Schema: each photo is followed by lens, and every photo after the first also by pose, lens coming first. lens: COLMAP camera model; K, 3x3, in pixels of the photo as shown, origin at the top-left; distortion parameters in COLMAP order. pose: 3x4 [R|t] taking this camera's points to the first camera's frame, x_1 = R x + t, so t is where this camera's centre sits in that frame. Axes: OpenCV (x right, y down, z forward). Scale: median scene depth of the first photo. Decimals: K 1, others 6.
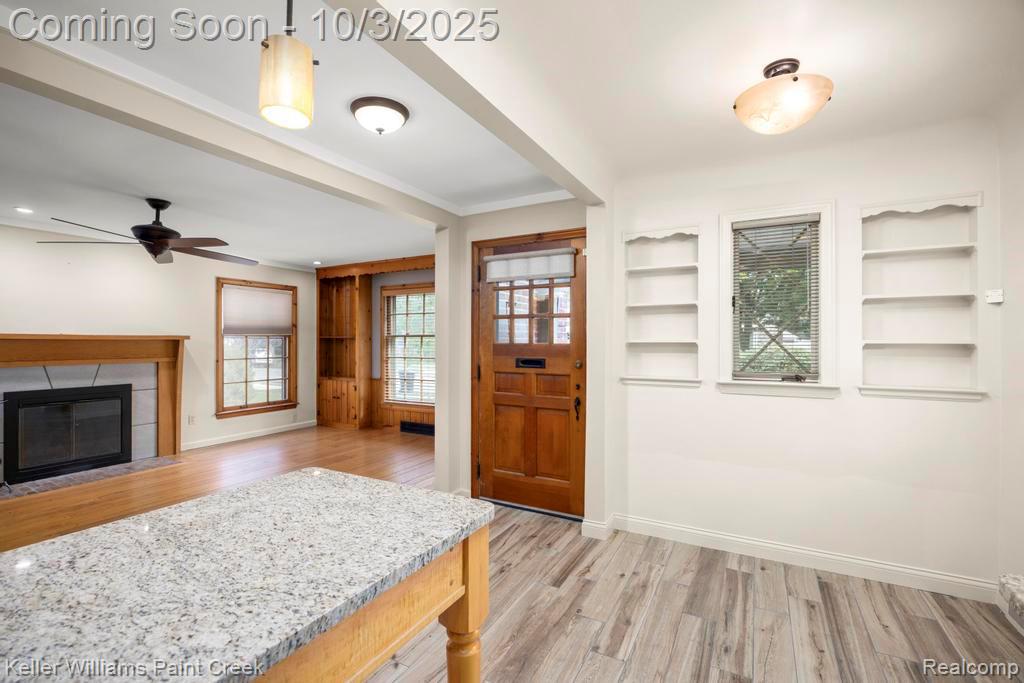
lens RADIAL K [[460.6, 0, 507.5], [0, 460.6, 339.7], [0, 0, 1]] dist [-0.012833, 0.001562]
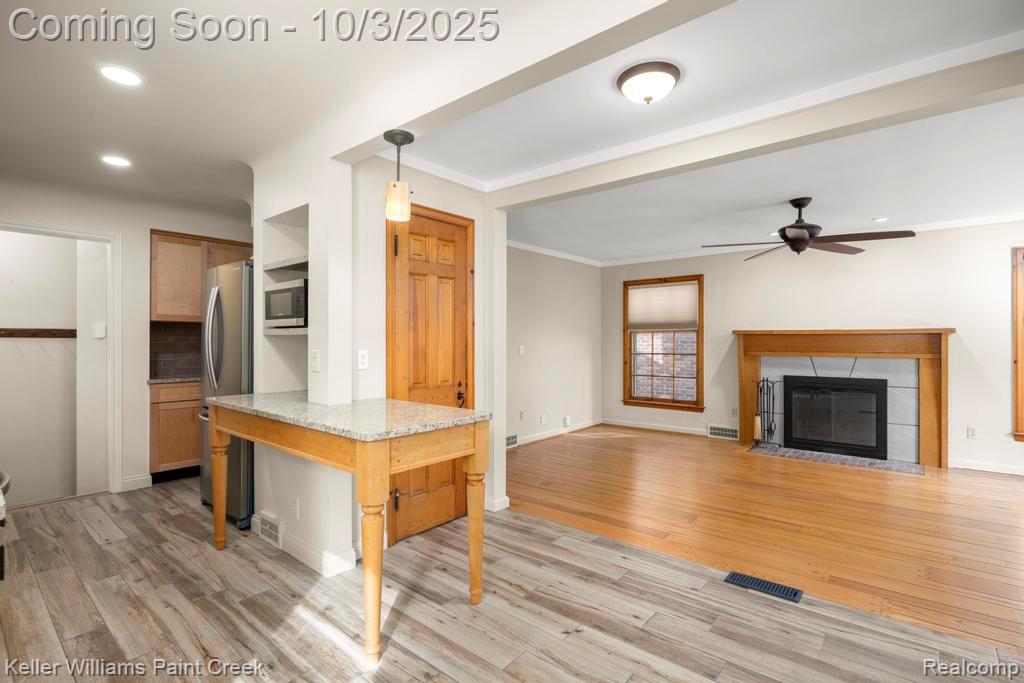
lens RADIAL K [[485.6, 0, 510.1], [0, 485.6, 339.7], [0, 0, 1]] dist [-0.007509, -0.001888]
pose [[-0.193314, -0.002211, -0.981135, 0.411539], [0.002990, 0.999991, -0.002843, 0.016232], [0.981132, -0.003483, -0.193305, 0.515041]]
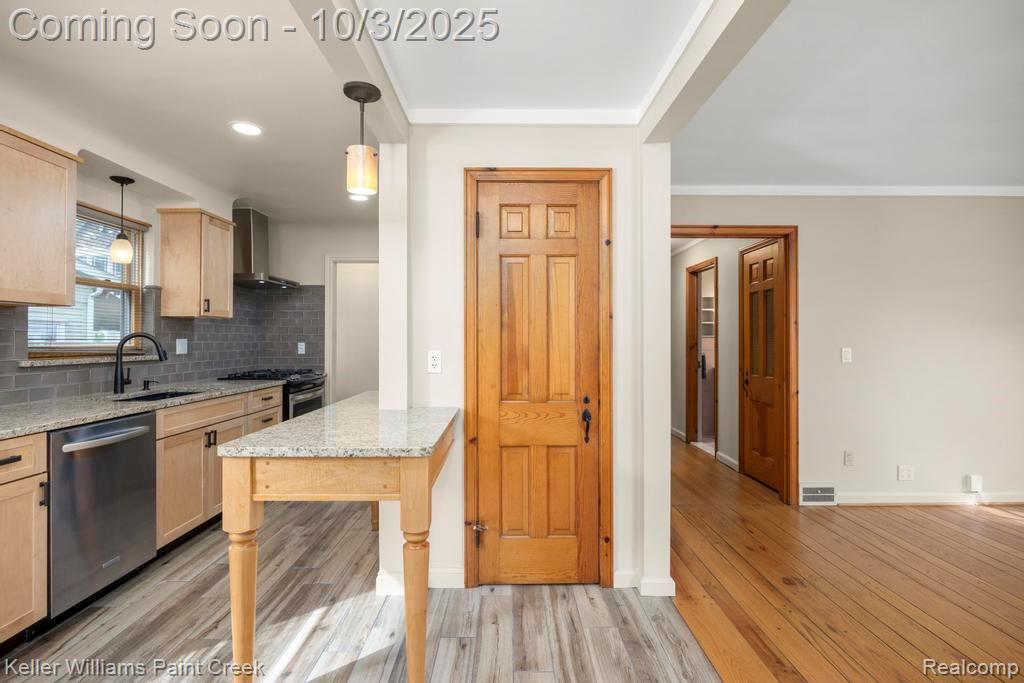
lens RADIAL K [[485.6, 0, 508.4], [0, 485.6, 336.6], [0, 0, 1]] dist [-0.007509, -0.001888]
pose [[-0.872597, -0.003538, -0.488428, -0.024539], [0.001280, 0.999954, -0.009529, 0.016826], [0.488439, -0.008940, -0.872552, 0.757498]]
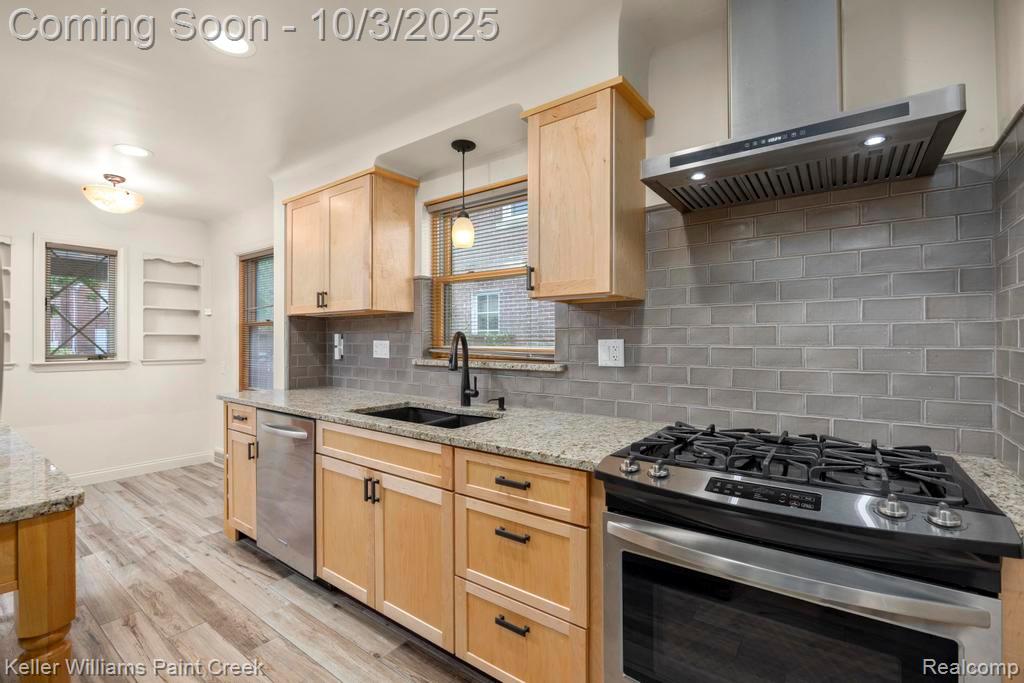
lens RADIAL K [[460.6, 0, 514.6], [0, 460.6, 336.8], [0, 0, 1]] dist [-0.012833, 0.001562]
pose [[0.128870, 0.006102, 0.991643, -0.452601], [-0.005641, 0.999969, -0.005421, 0.011415], [-0.991645, -0.004896, 0.128901, -0.361290]]
